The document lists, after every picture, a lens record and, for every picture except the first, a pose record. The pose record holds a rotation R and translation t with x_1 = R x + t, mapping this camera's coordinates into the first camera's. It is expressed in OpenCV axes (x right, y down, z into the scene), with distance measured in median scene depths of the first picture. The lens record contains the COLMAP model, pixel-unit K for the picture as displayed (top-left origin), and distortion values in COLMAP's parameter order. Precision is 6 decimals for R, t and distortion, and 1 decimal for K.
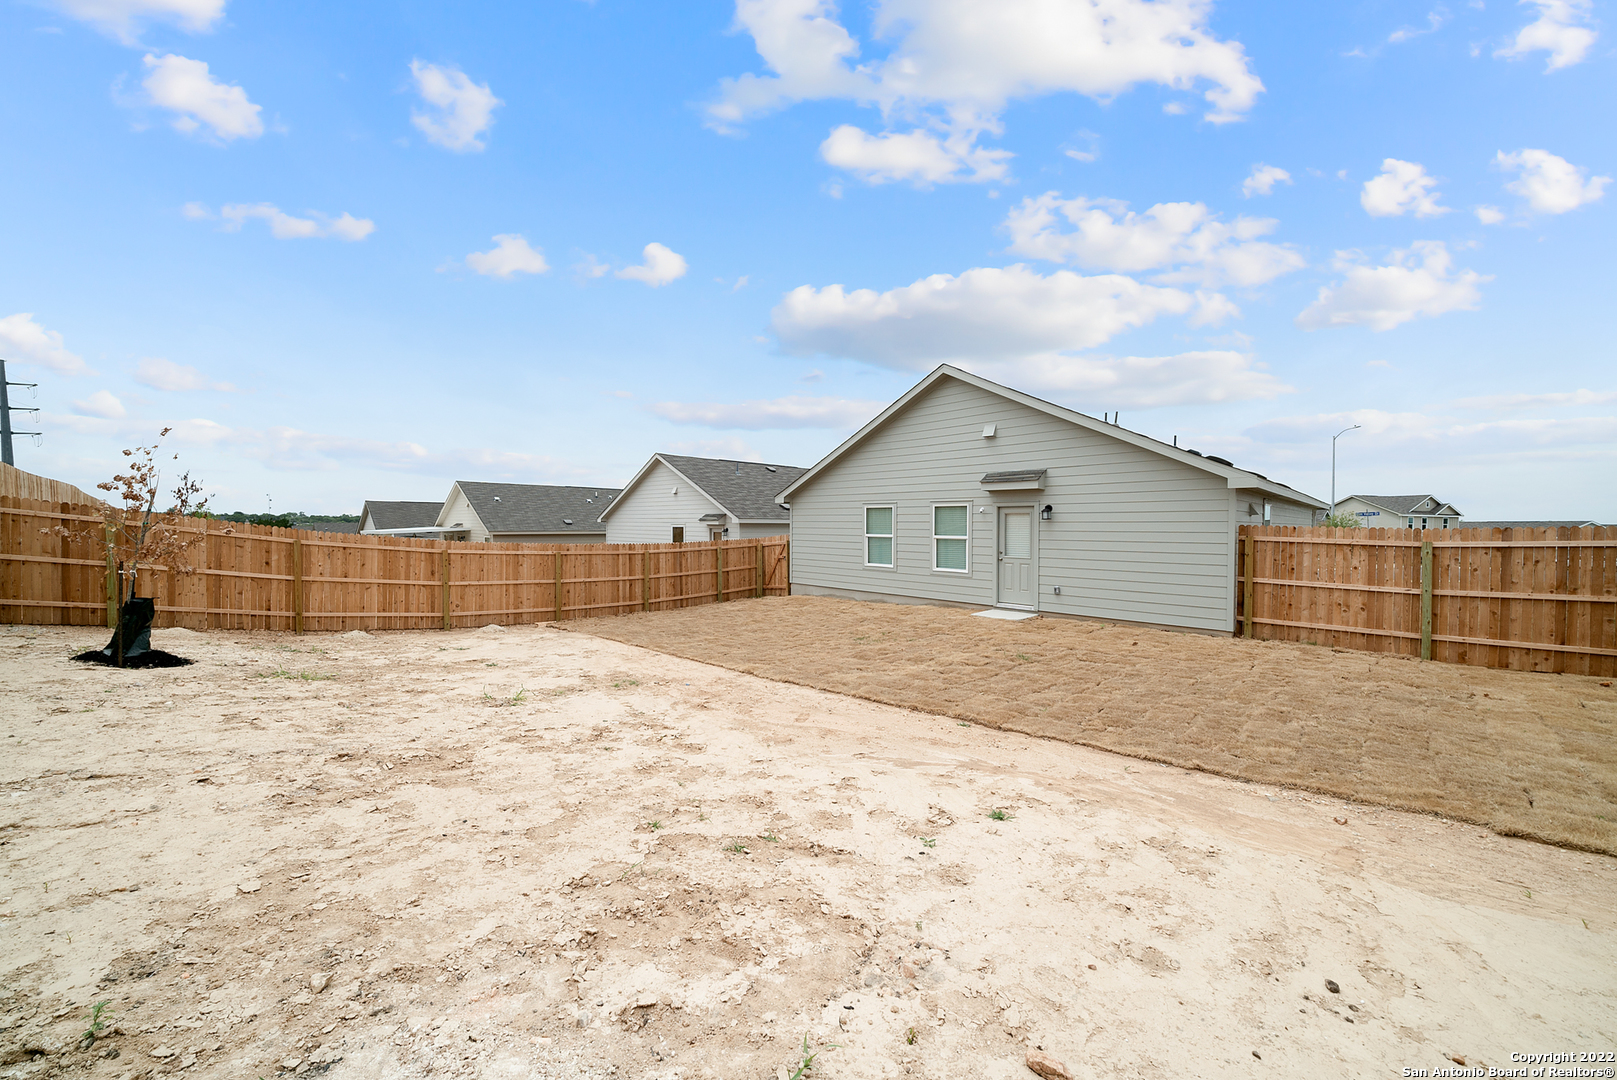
lens RADIAL K [[553.5, 0, 800.9], [0, 553.5, 538.4], [0, 0, 1]] dist [-0.002580, -0.000334]
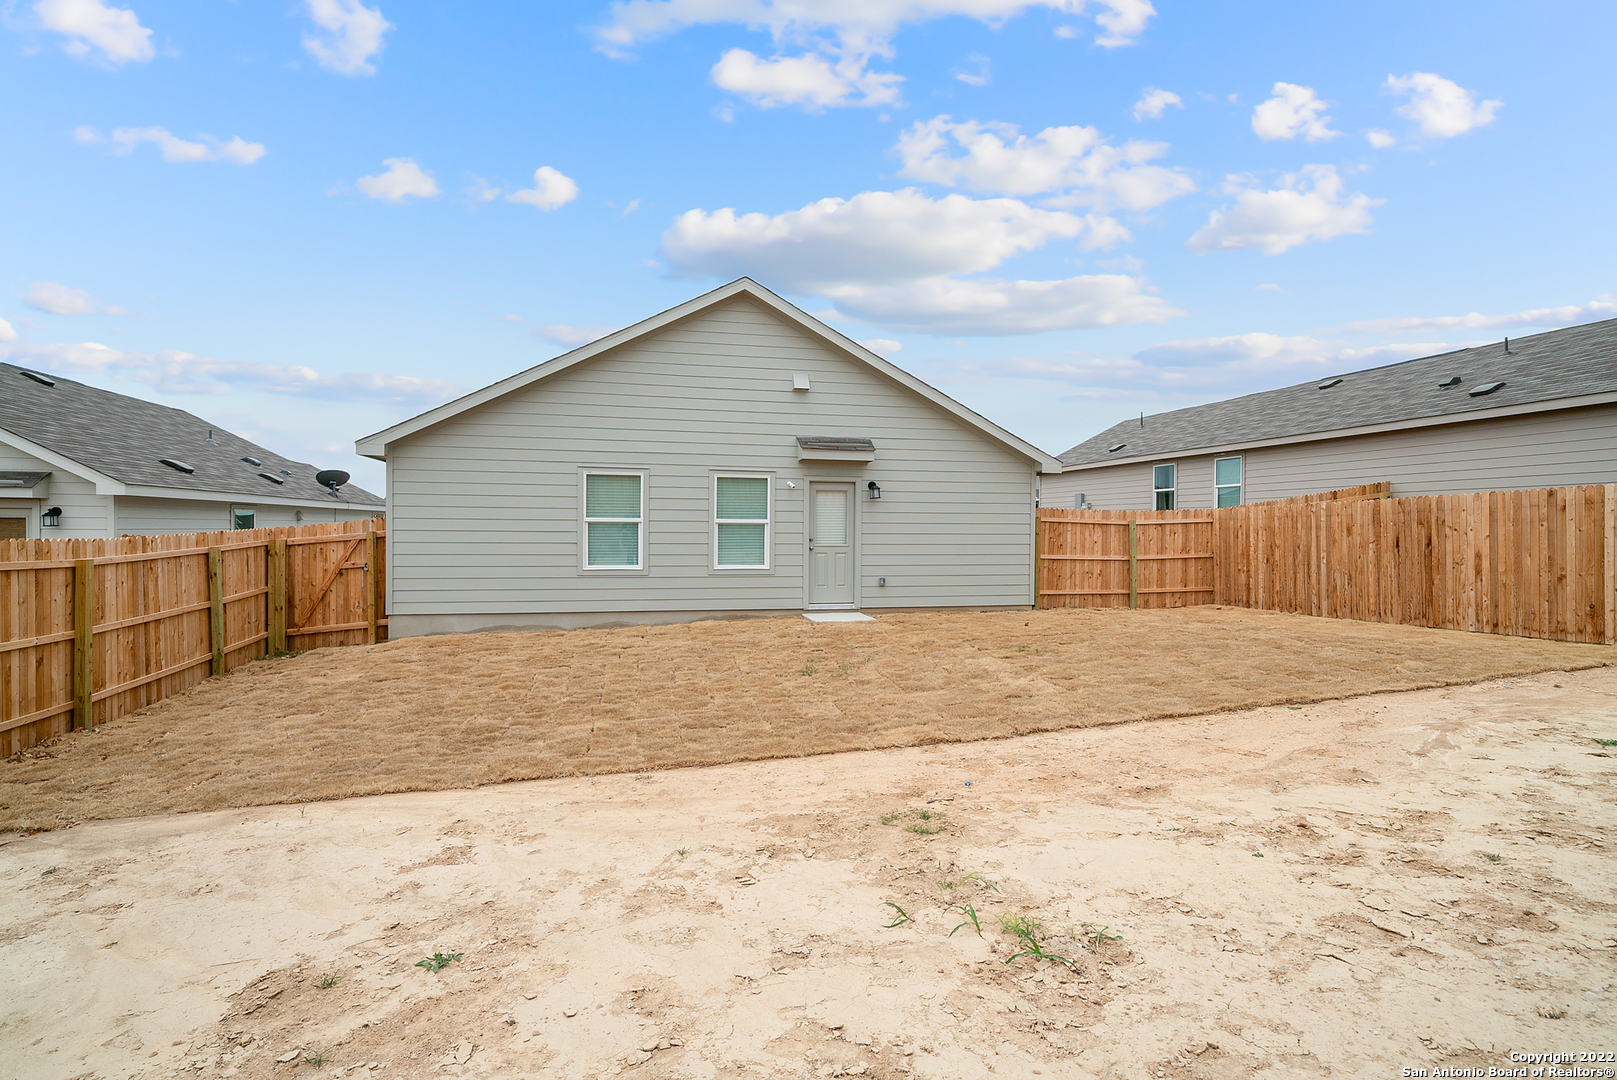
lens RADIAL K [[732.2, 0, 808.1], [0, 732.2, 526.4], [0, 0, 1]] dist [0.002198, 0.000017]
pose [[0.554018, -0.002783, 0.832500, -0.515566], [0.015225, 0.999861, -0.006790, 0.014038], [-0.832366, 0.016437, 0.553983, 0.440464]]
